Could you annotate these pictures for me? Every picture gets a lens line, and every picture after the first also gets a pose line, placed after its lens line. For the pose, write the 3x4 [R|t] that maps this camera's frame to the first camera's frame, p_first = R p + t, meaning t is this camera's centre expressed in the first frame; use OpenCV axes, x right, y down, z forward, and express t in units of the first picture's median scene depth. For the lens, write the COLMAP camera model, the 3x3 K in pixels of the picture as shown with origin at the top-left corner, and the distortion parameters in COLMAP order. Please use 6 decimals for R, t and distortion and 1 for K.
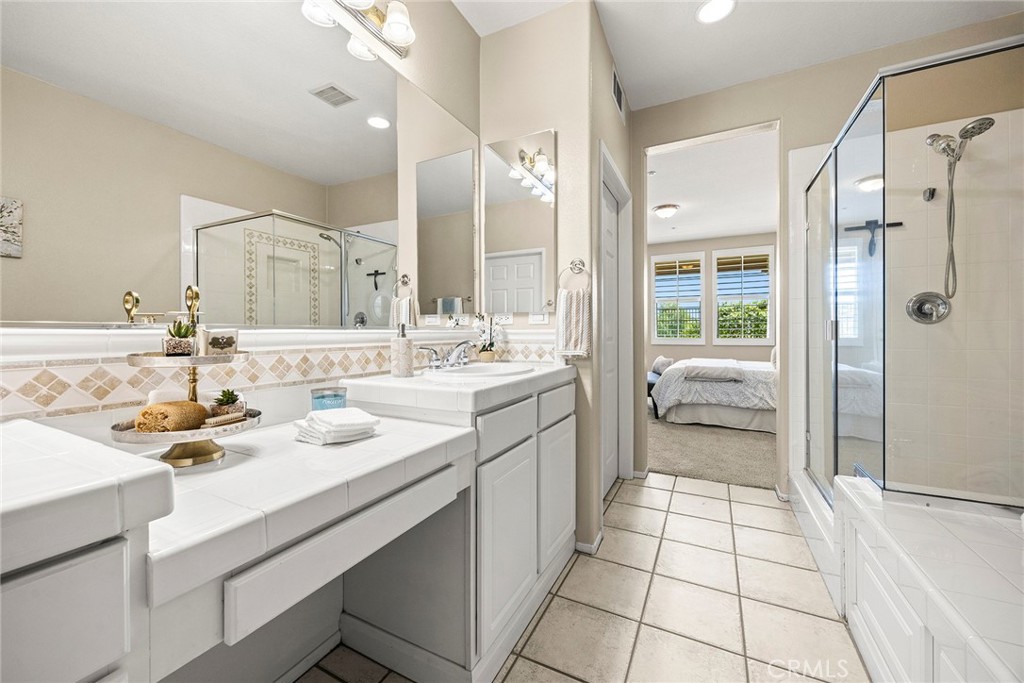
lens RADIAL K [[392.2, 0, 511.0], [0, 392.2, 335.6], [0, 0, 1]] dist [0.000588, -0.000019]
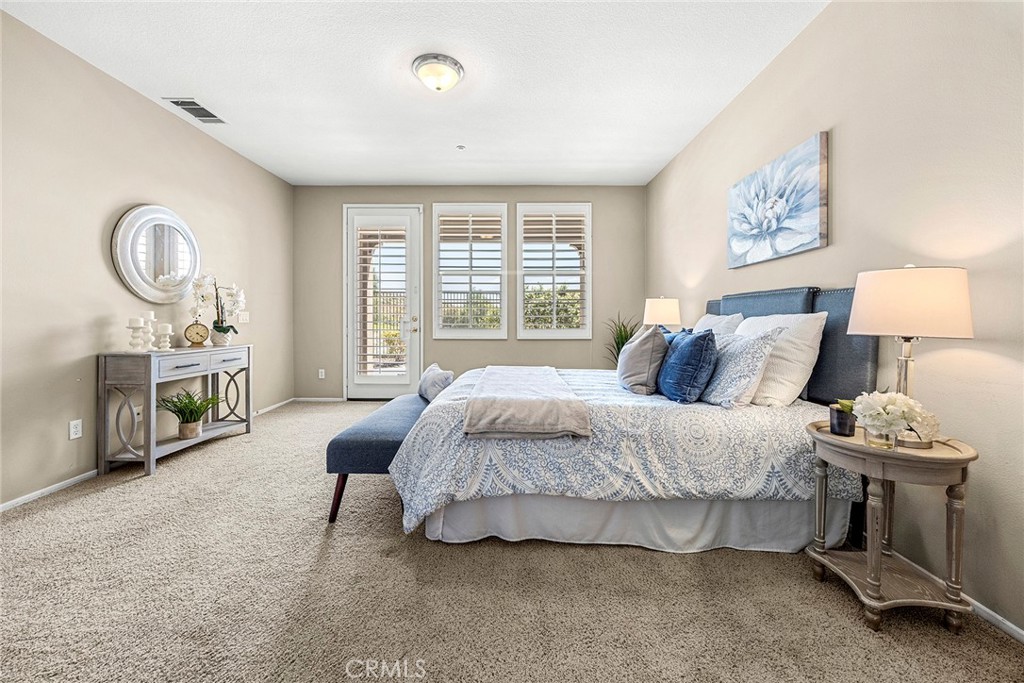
lens RADIAL K [[400.3, 0, 509.8], [0, 400.3, 323.5], [0, 0, 1]] dist [0.004380, 0.000131]
pose [[0.891702, 0.003607, 0.452608, 0.429087], [-0.003824, 0.999993, -0.000437, -0.006757], [-0.452606, -0.001341, 0.891710, 0.882989]]
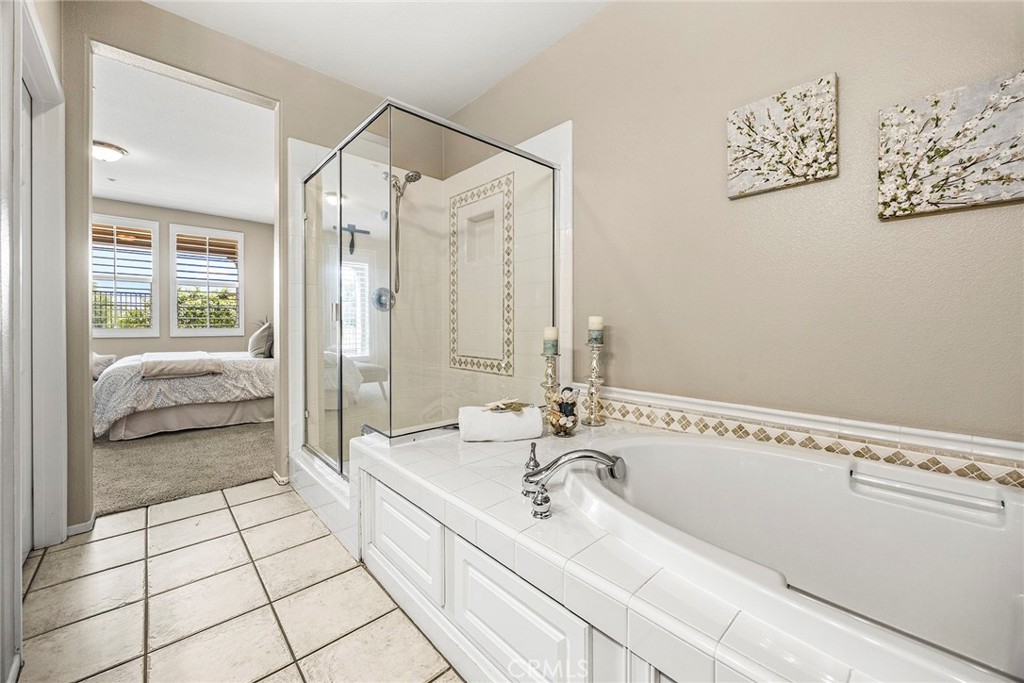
lens RADIAL K [[392.5, 0, 507.3], [0, 392.5, 326.3], [0, 0, 1]] dist [-0.001011, -0.000173]
pose [[0.350545, 0.003306, 0.936540, -0.034441], [0.003295, 0.999983, -0.004763, 0.020214], [-0.936540, 0.004755, 0.350528, 0.091518]]
